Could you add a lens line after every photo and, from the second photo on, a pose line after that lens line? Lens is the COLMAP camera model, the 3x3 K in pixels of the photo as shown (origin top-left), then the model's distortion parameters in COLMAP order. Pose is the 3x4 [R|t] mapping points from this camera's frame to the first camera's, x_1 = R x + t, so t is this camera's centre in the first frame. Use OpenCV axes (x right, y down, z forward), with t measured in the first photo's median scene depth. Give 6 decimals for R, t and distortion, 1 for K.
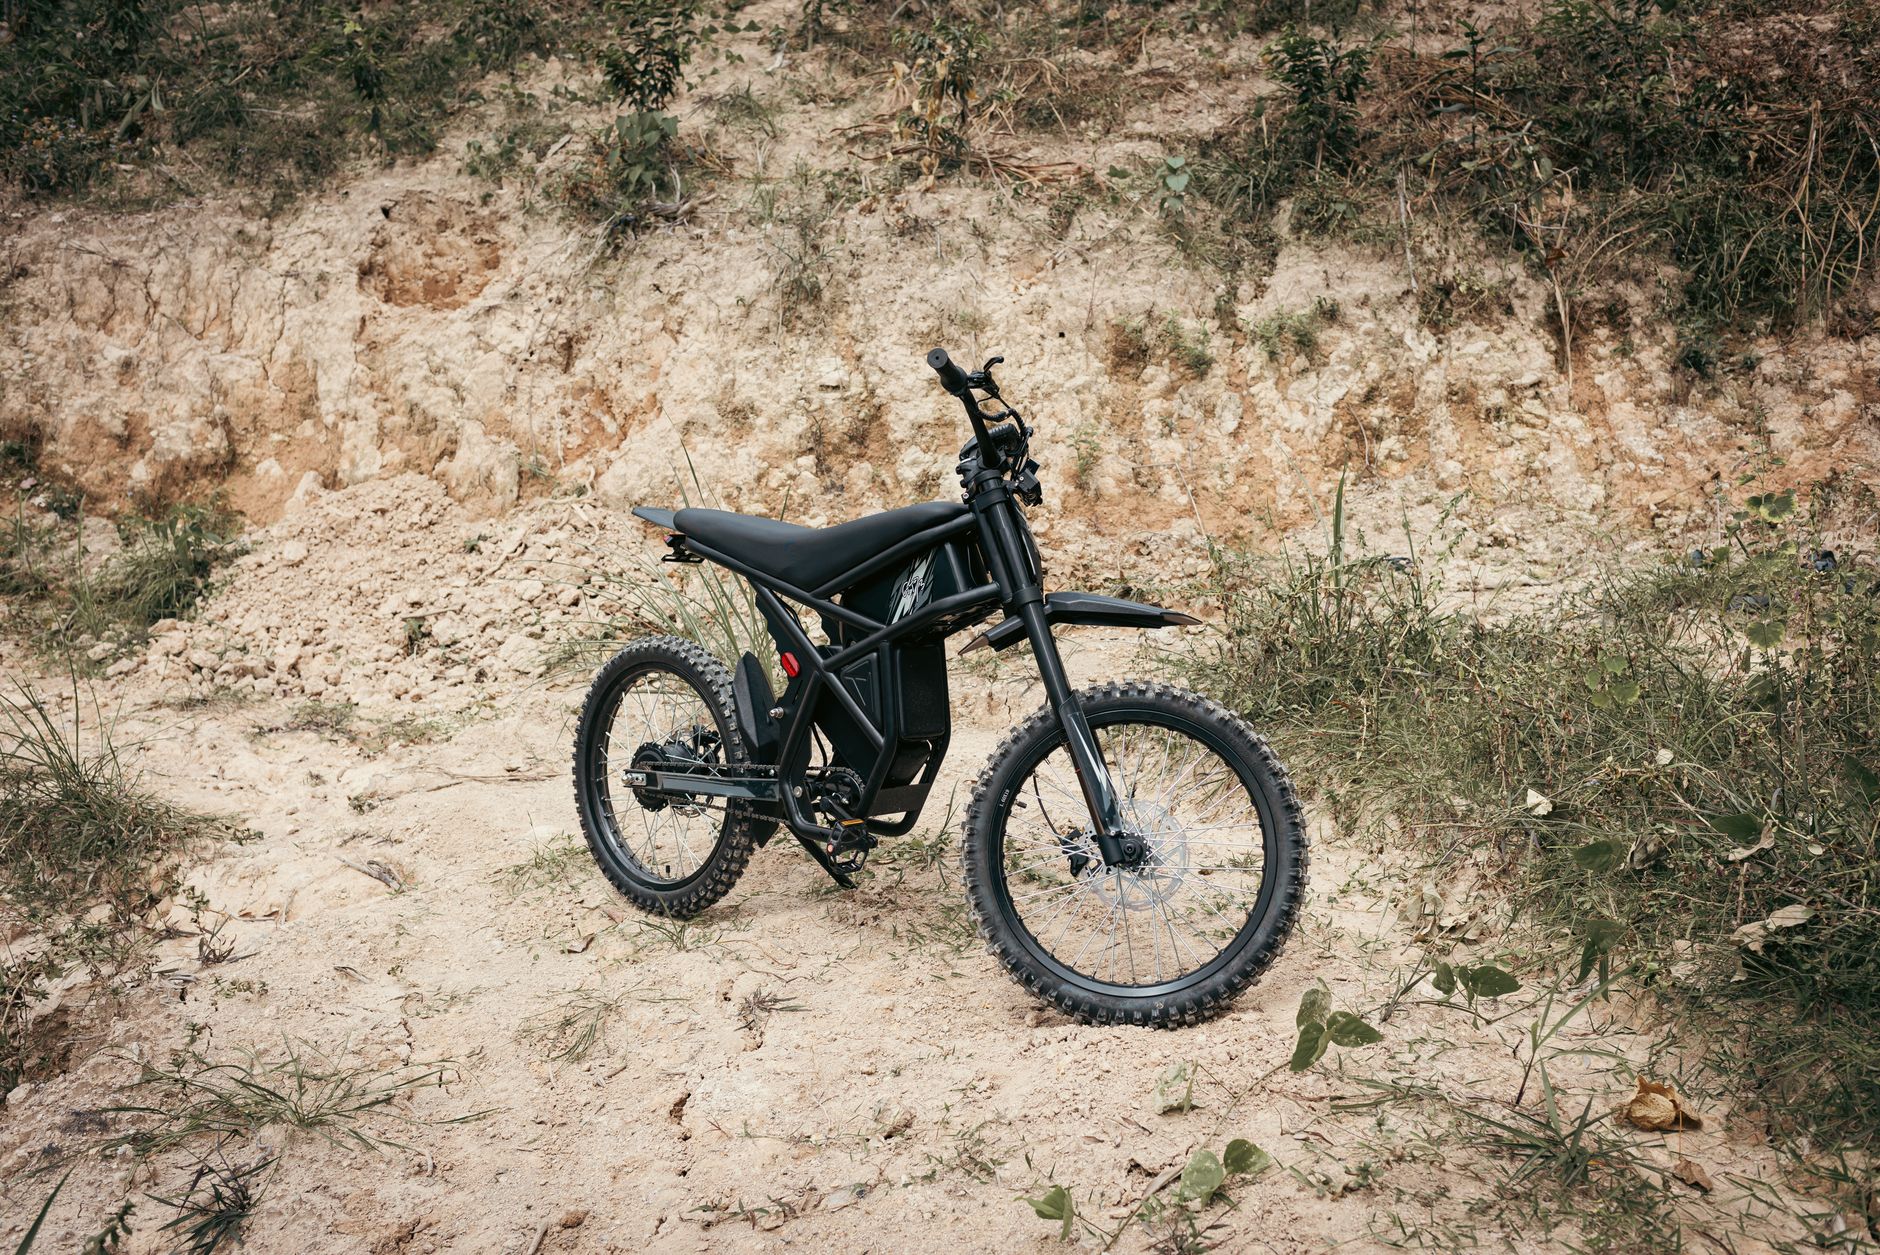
lens RADIAL K [[1801.1, 0, 940.0], [0, 1801.1, 627.5], [0, 0, 1]] dist [0.003037, 0.008652]
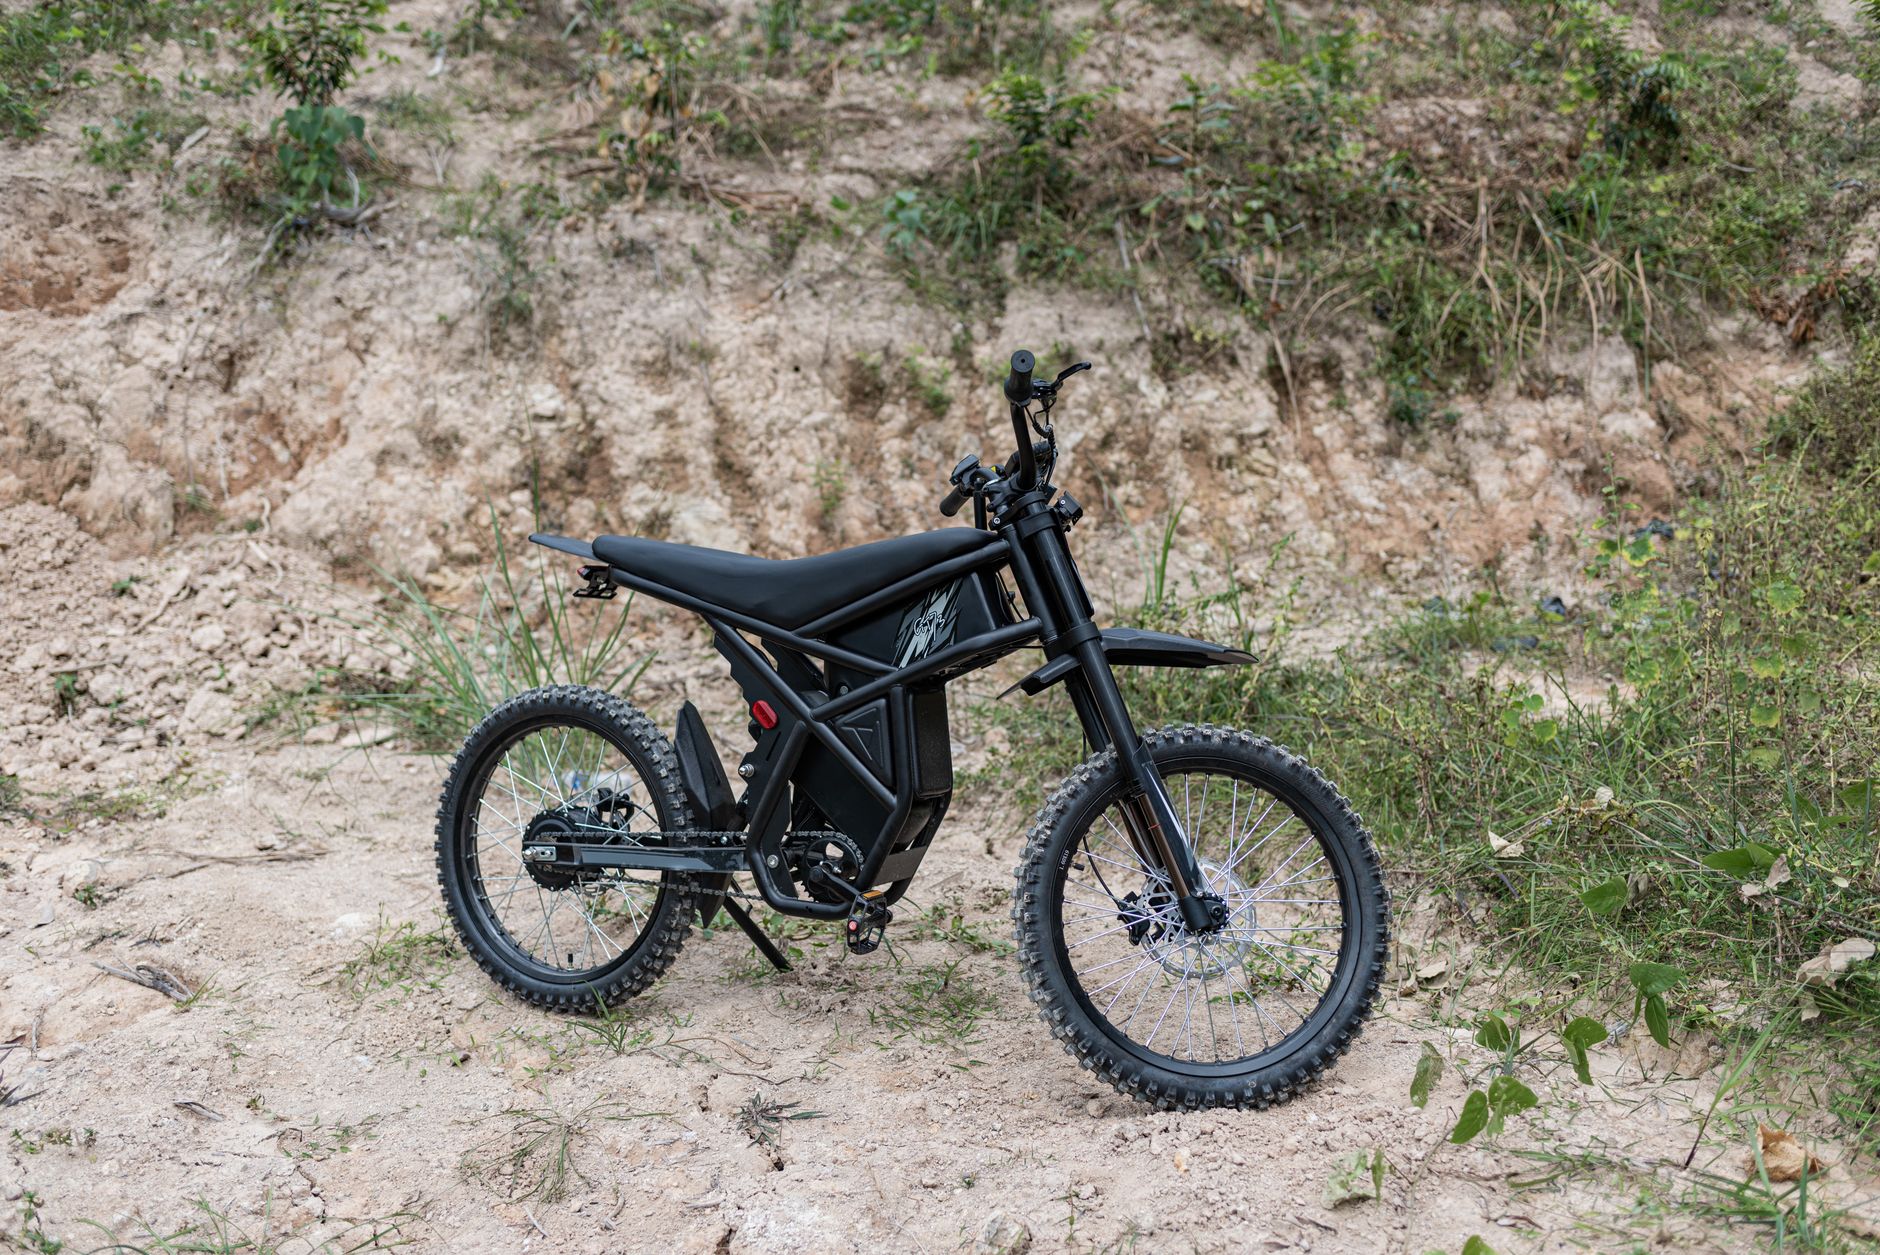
lens RADIAL K [[1801.1, 0, 940.0], [0, 1801.1, 627.5], [0, 0, 1]] dist [0.003037, 0.008652]
pose [[0.963746, -0.001970, 0.266814, -0.115332], [0.010176, 0.999517, -0.029374, 0.002495], [-0.266628, 0.031024, 0.963300, 0.070013]]
